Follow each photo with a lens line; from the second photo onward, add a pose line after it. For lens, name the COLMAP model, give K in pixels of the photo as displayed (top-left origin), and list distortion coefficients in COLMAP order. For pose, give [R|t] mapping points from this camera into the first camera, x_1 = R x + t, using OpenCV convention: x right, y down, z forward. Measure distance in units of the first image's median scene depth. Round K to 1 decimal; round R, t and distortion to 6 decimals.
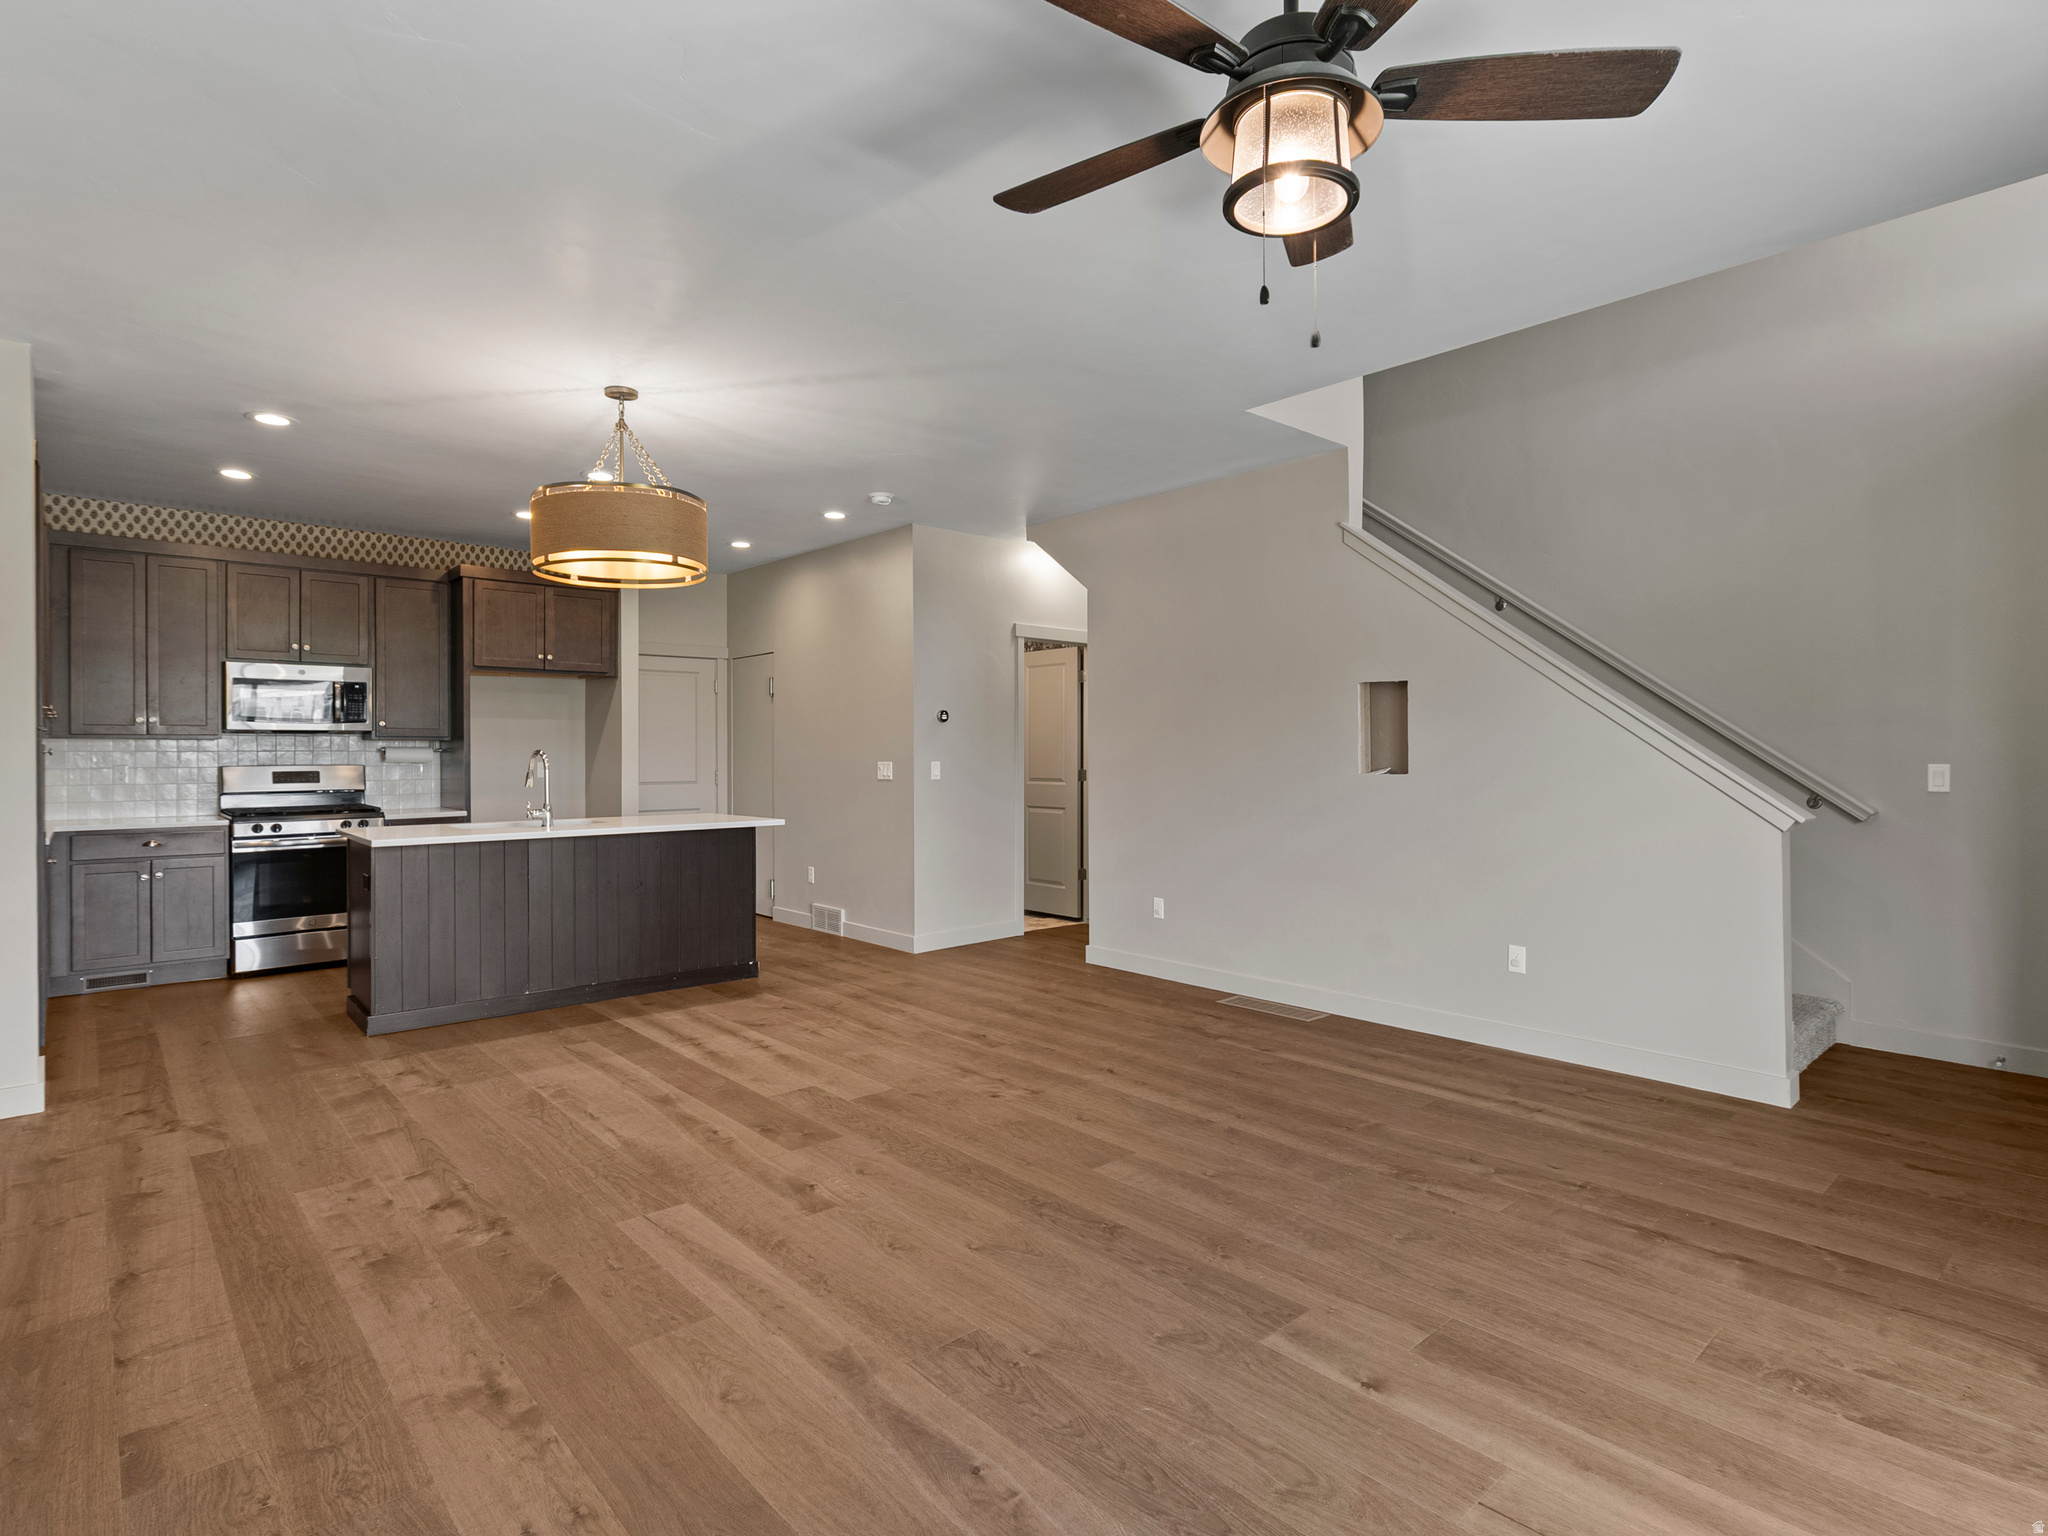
lens RADIAL K [[1046.0, 0, 1020.3], [0, 1046.0, 749.4], [0, 0, 1]] dist [0.001375, 0.000311]
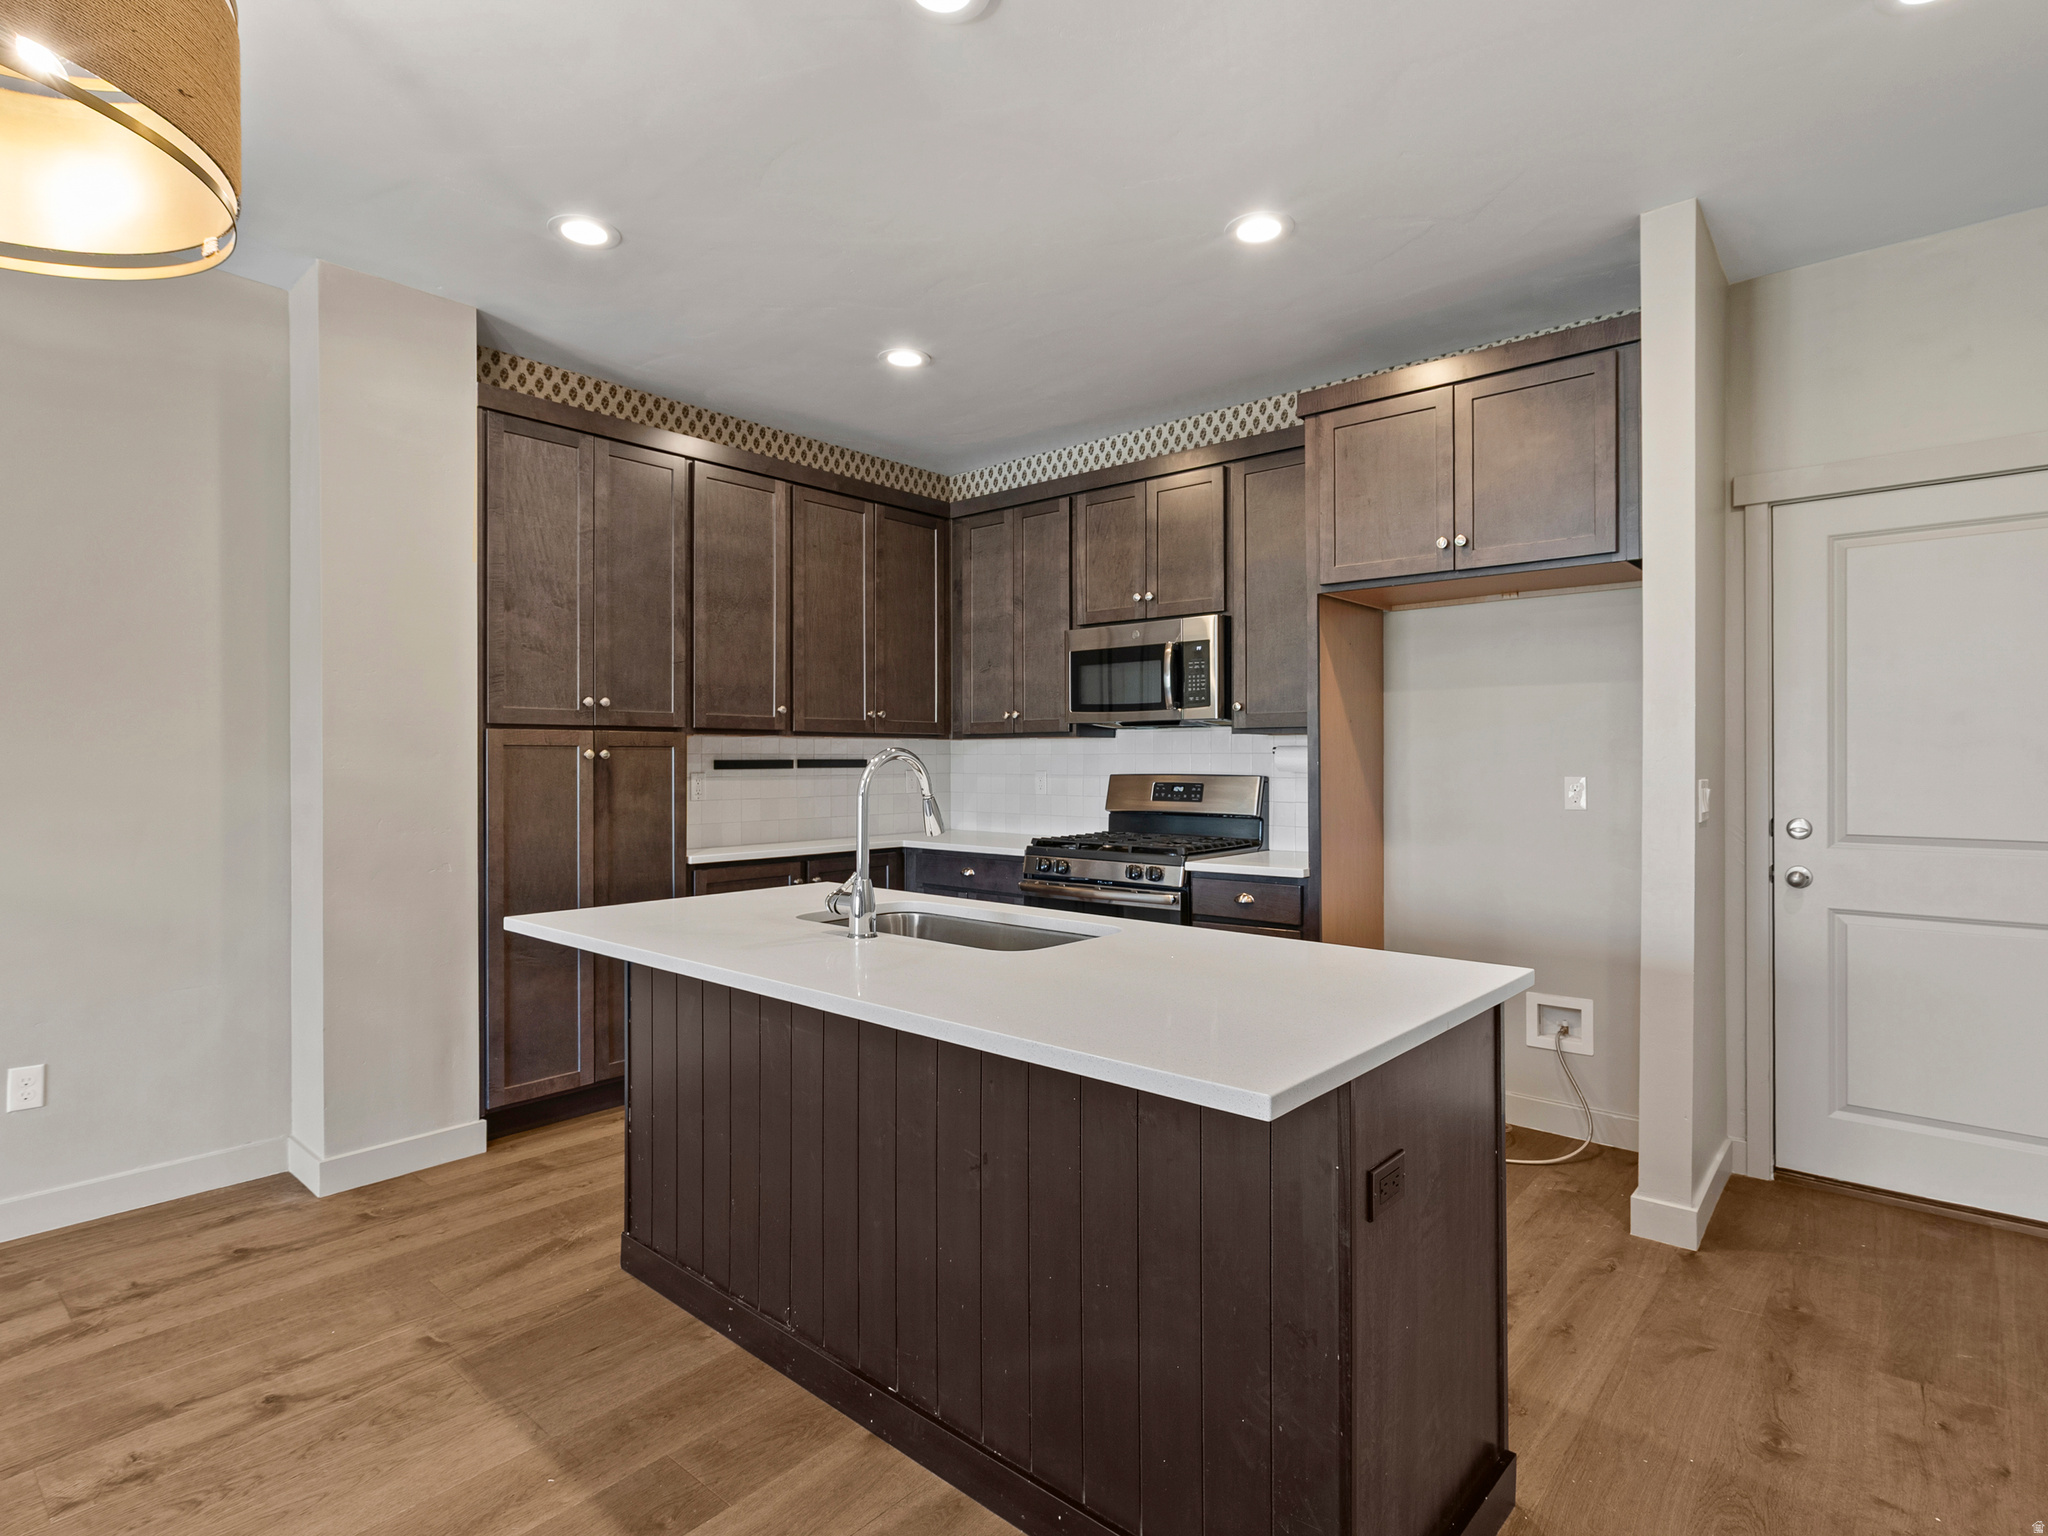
lens RADIAL K [[1057.2, 0, 1030.4], [0, 1057.2, 762.1], [0, 0, 1]] dist [-0.000393, 0.000079]
pose [[0.128936, 0.005285, -0.991639, -0.033919], [-0.000322, 0.999986, 0.005288, 0.003756], [0.991653, -0.000363, 0.128936, 0.862355]]
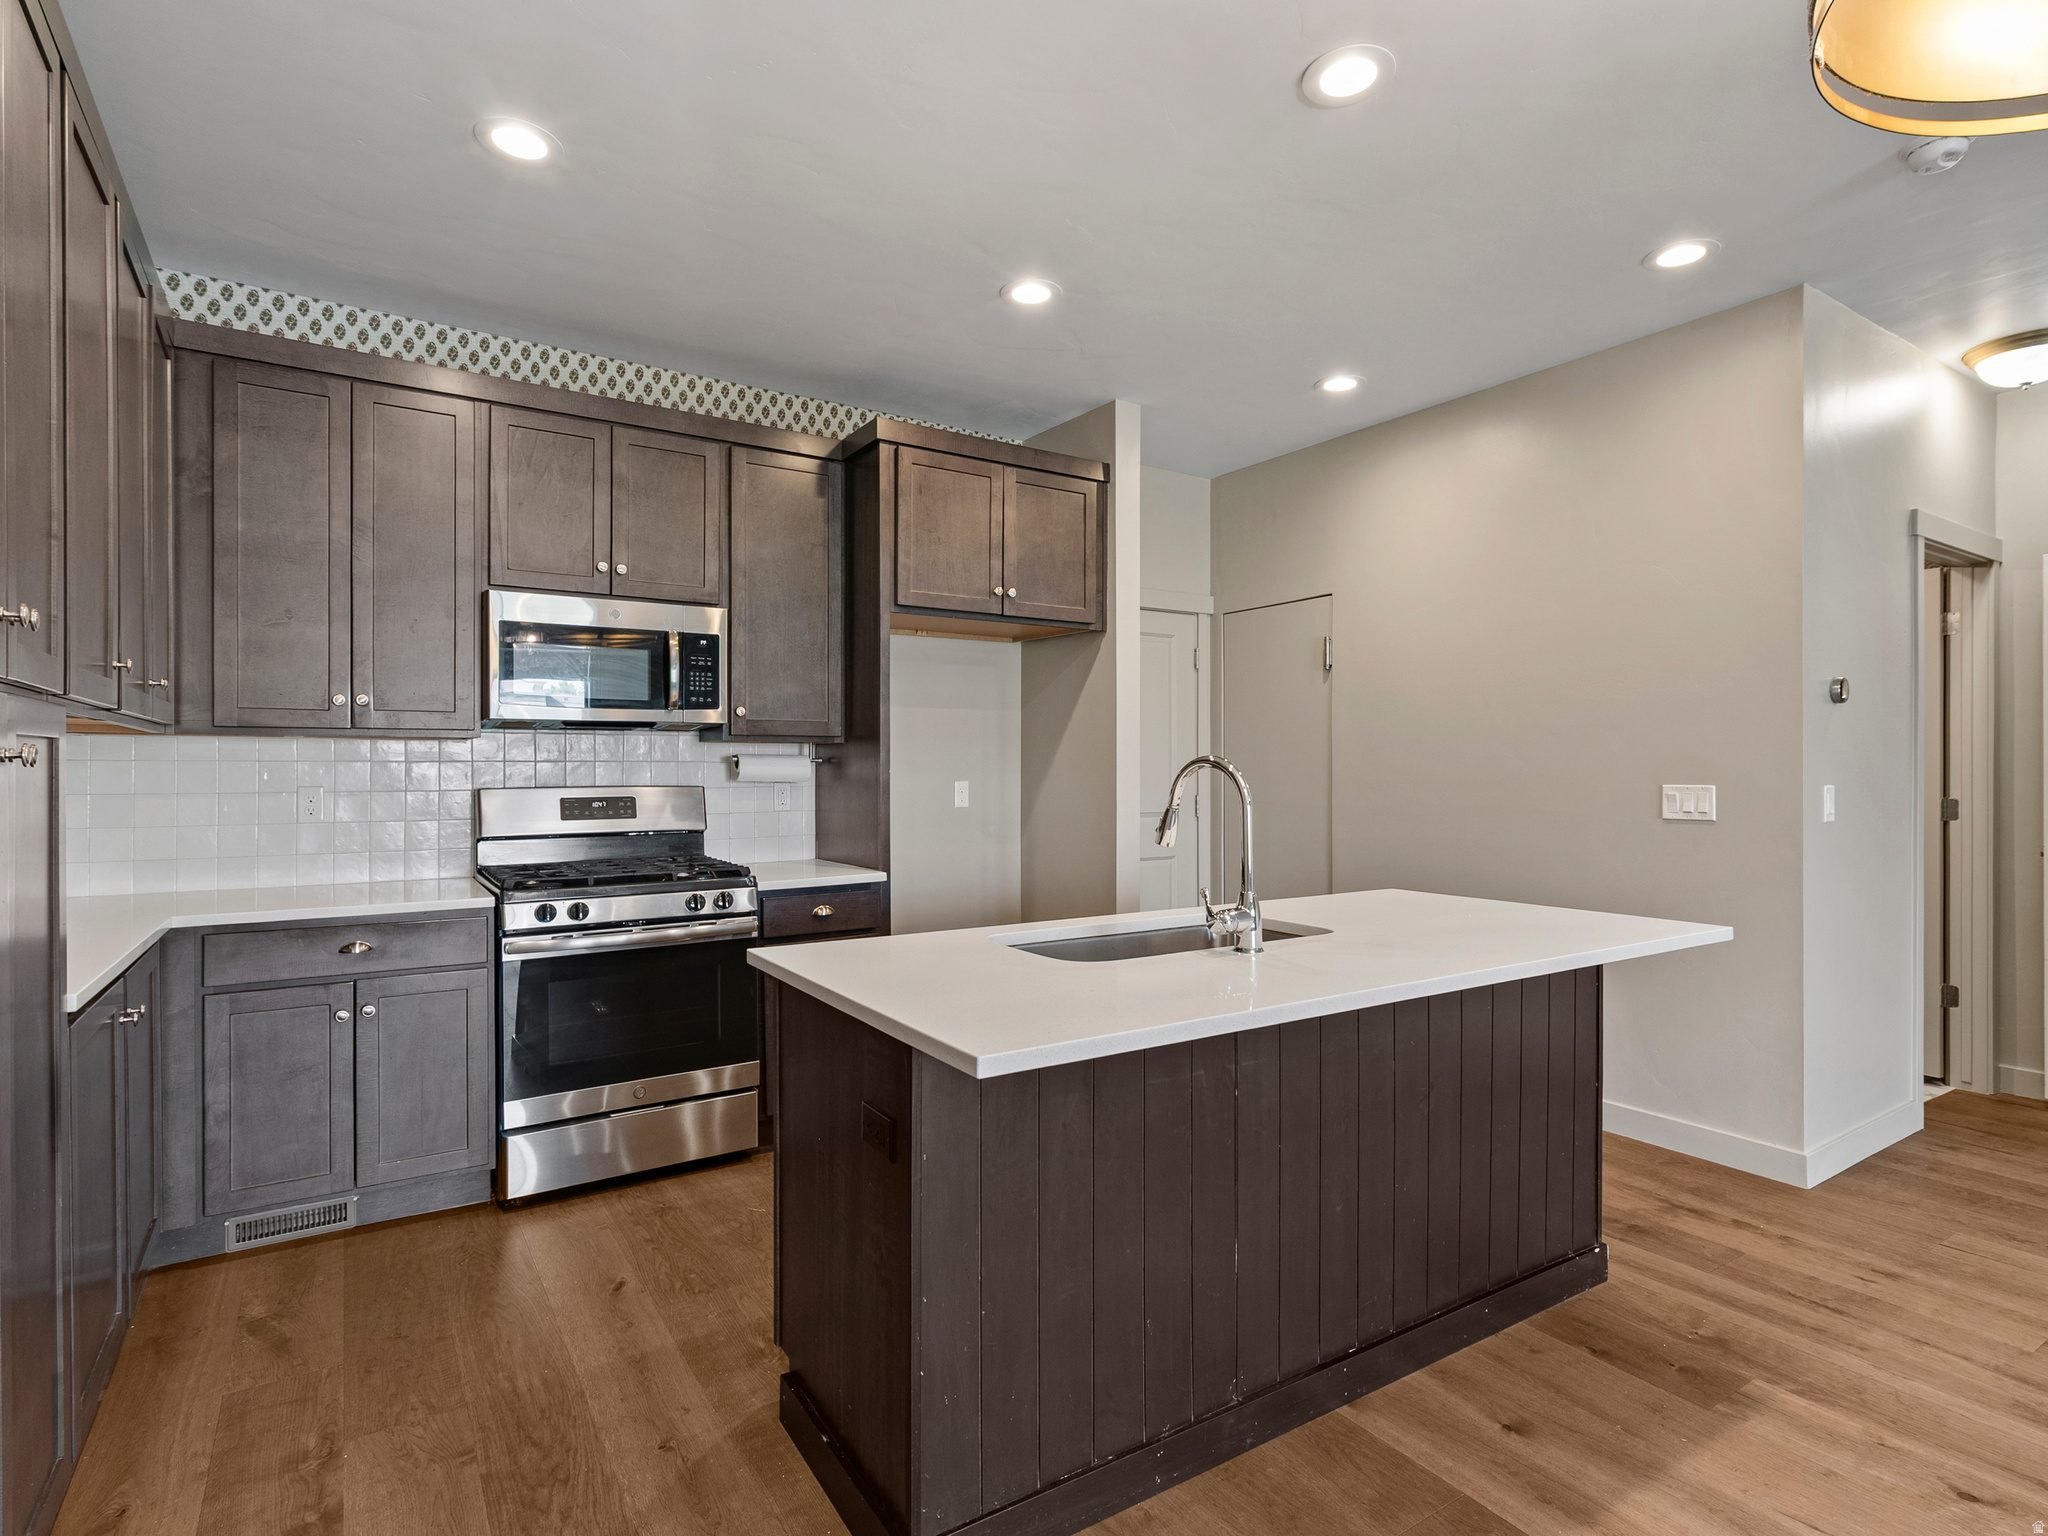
lens RADIAL K [[1057.2, 0, 1030.4], [0, 1057.2, 762.1], [0, 0, 1]] dist [-0.000393, 0.000079]
pose [[0.988414, 0.000721, -0.151782, -0.402137], [-0.000983, 0.999998, -0.001654, 0.003012], [0.151780, 0.001784, 0.988413, 0.507938]]
